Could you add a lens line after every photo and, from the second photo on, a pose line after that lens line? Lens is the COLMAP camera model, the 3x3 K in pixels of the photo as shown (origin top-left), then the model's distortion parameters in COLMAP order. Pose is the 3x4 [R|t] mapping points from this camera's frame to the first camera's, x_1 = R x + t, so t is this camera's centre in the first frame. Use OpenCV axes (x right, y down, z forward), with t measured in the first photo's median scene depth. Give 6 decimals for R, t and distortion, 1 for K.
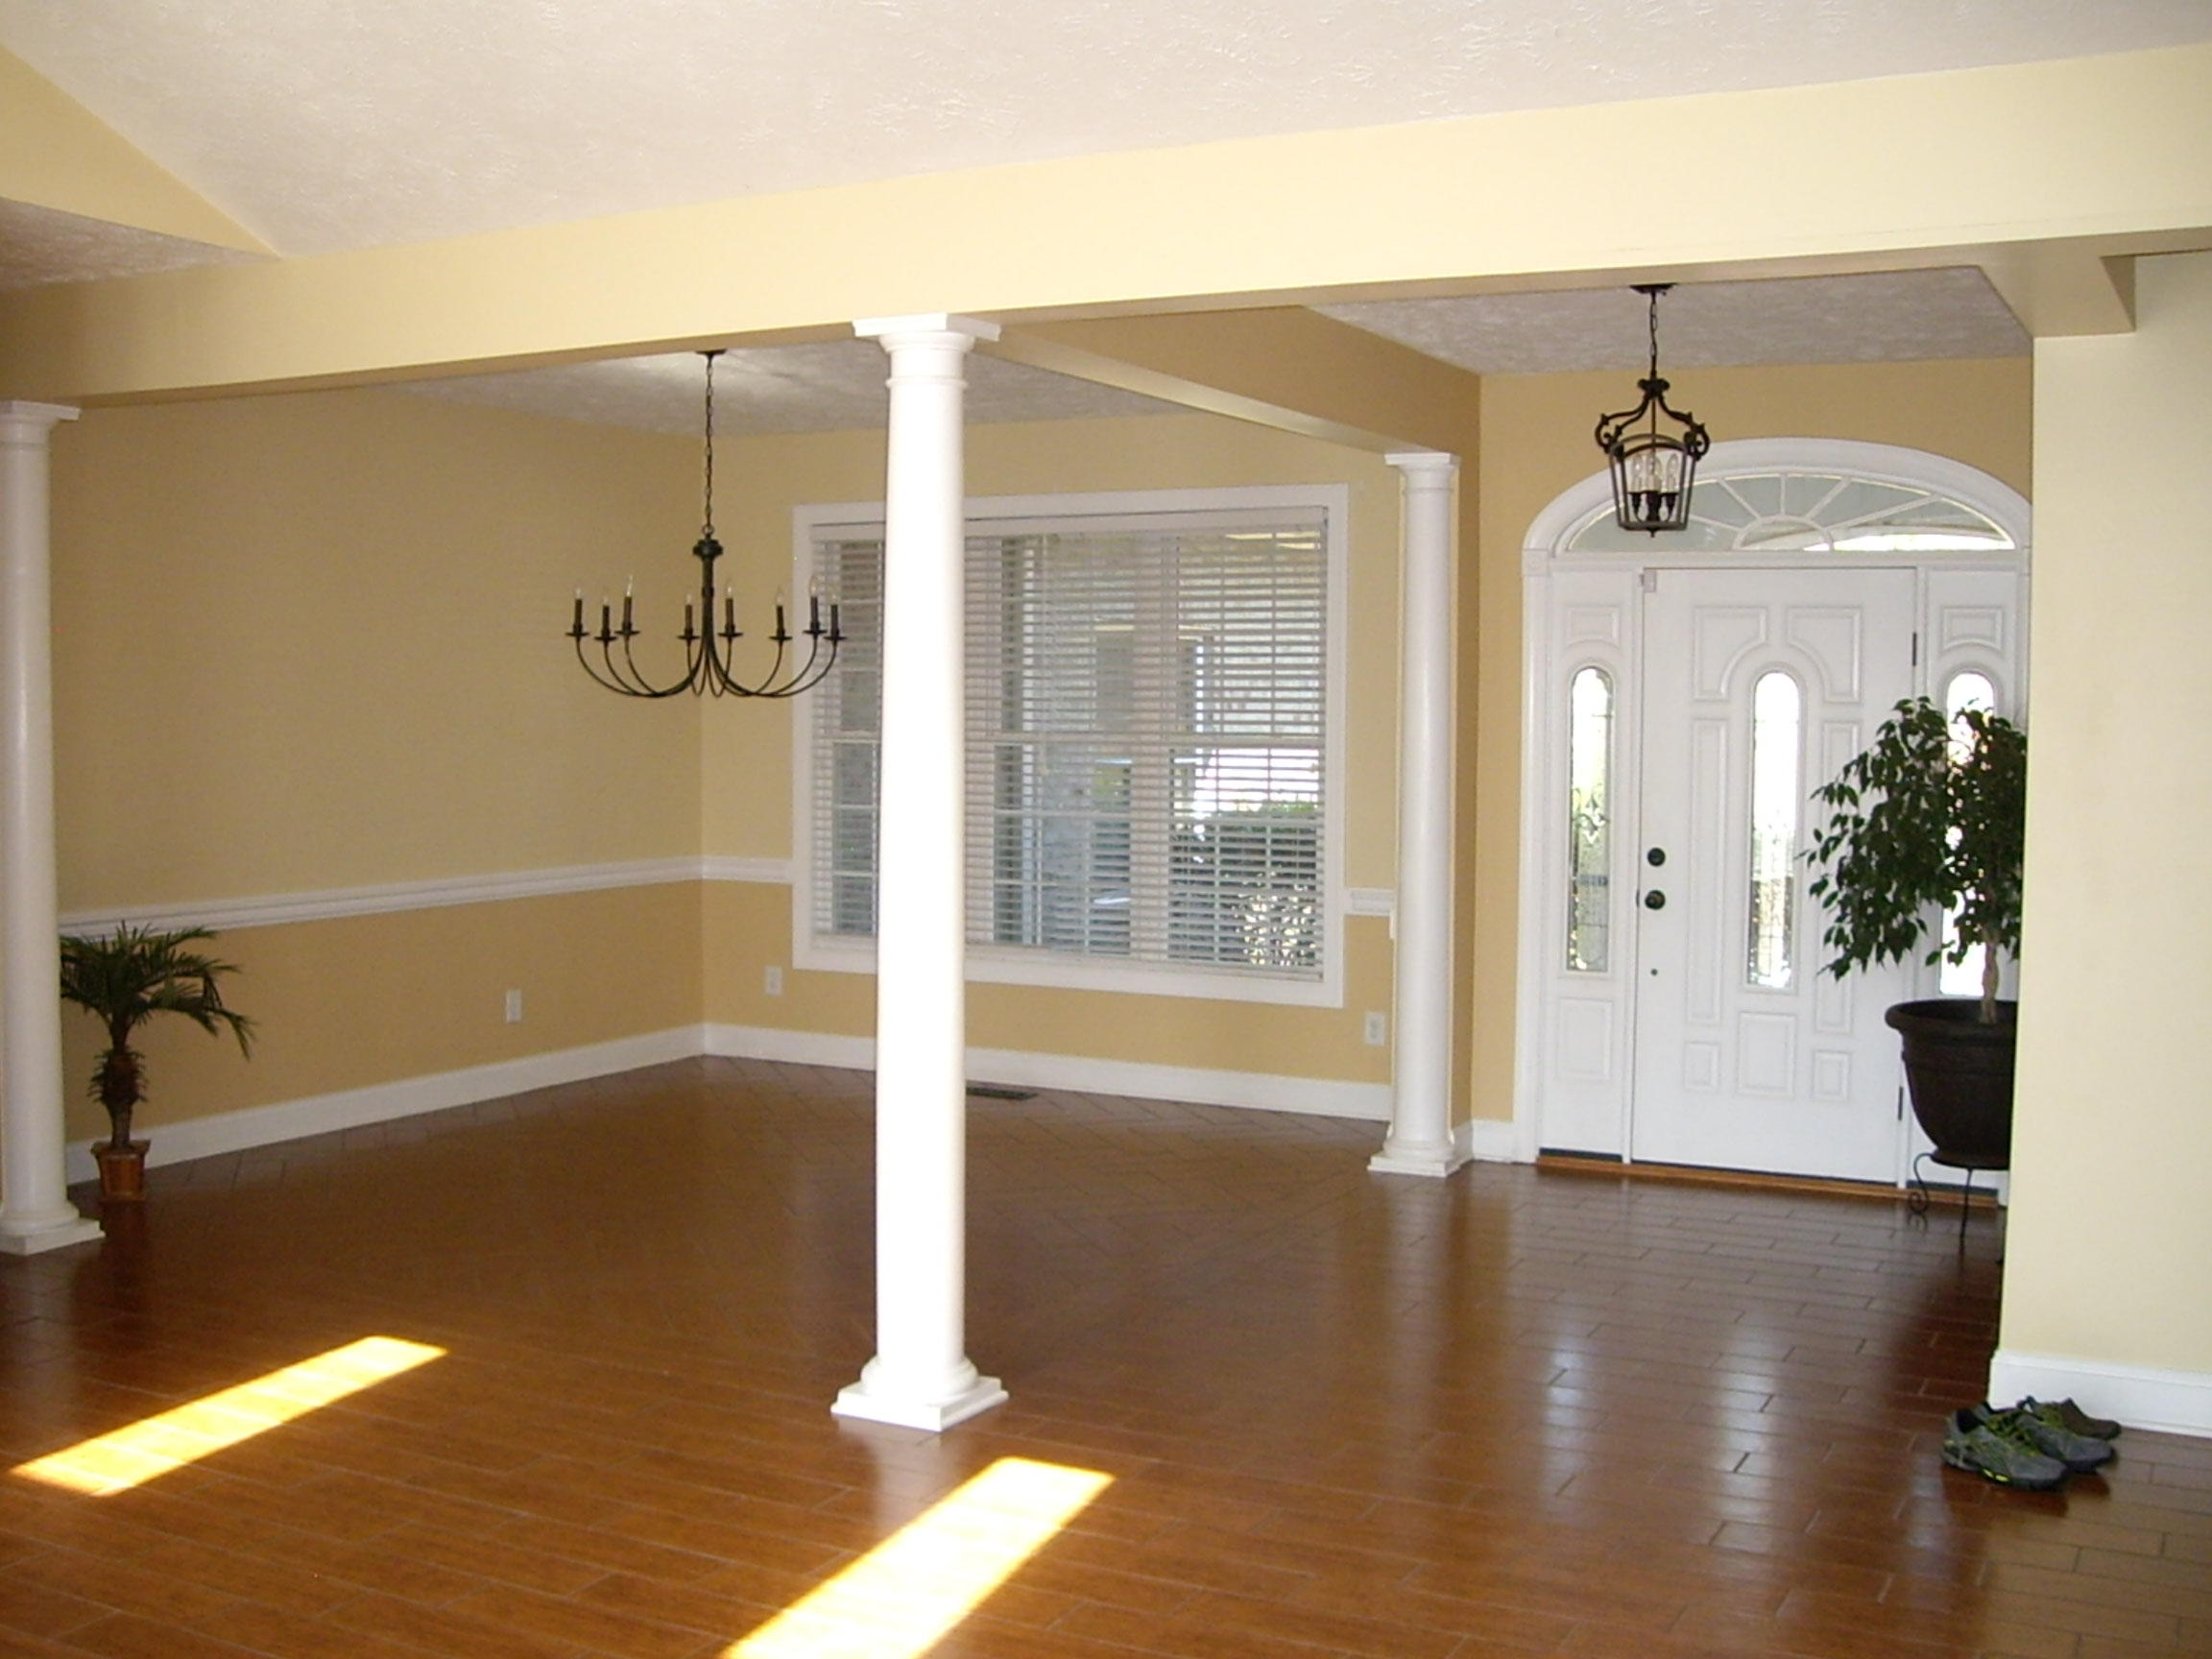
lens RADIAL K [[2393.0, 0, 1119.6], [0, 2393.0, 868.2], [0, 0, 1]] dist [-0.243077, 0.273488]
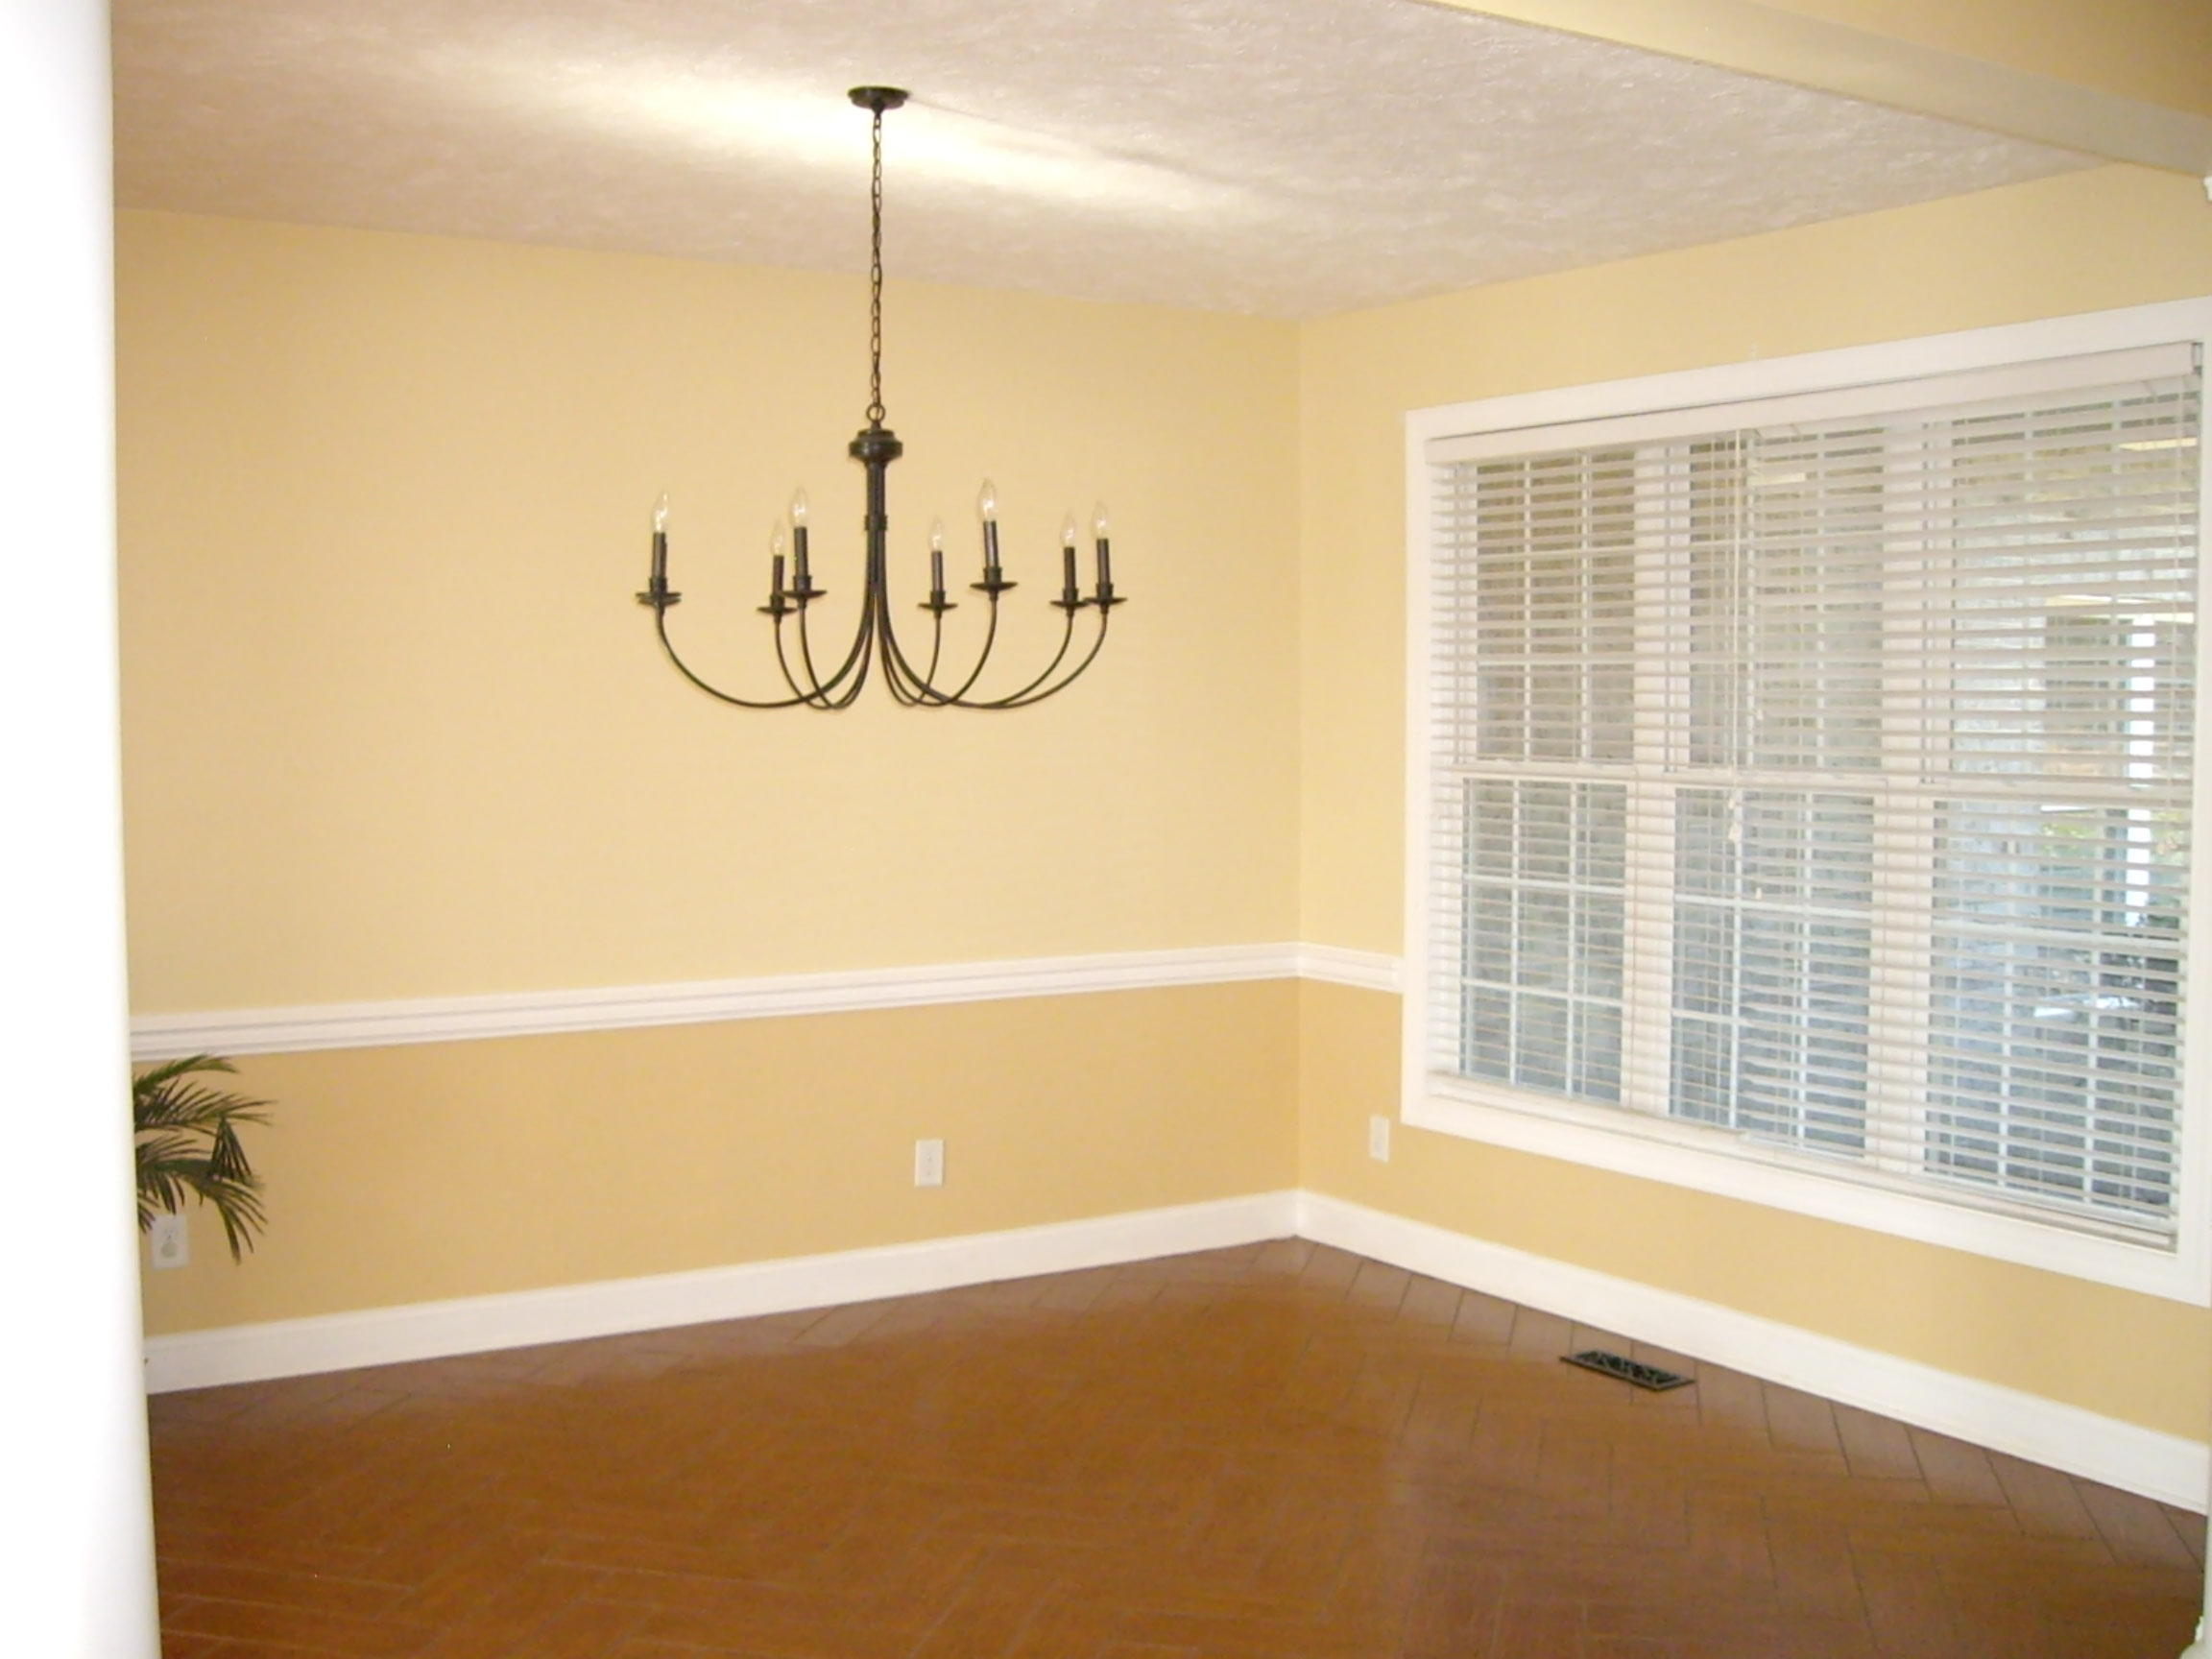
lens RADIAL K [[2393.0, 0, 1119.6], [0, 2393.0, 868.2], [0, 0, 1]] dist [-0.243077, 0.273488]
pose [[0.863774, 0.029656, -0.503007, 0.130514], [-0.031206, 0.999499, 0.005341, -0.031015], [0.502913, 0.011083, 0.864266, 0.429692]]
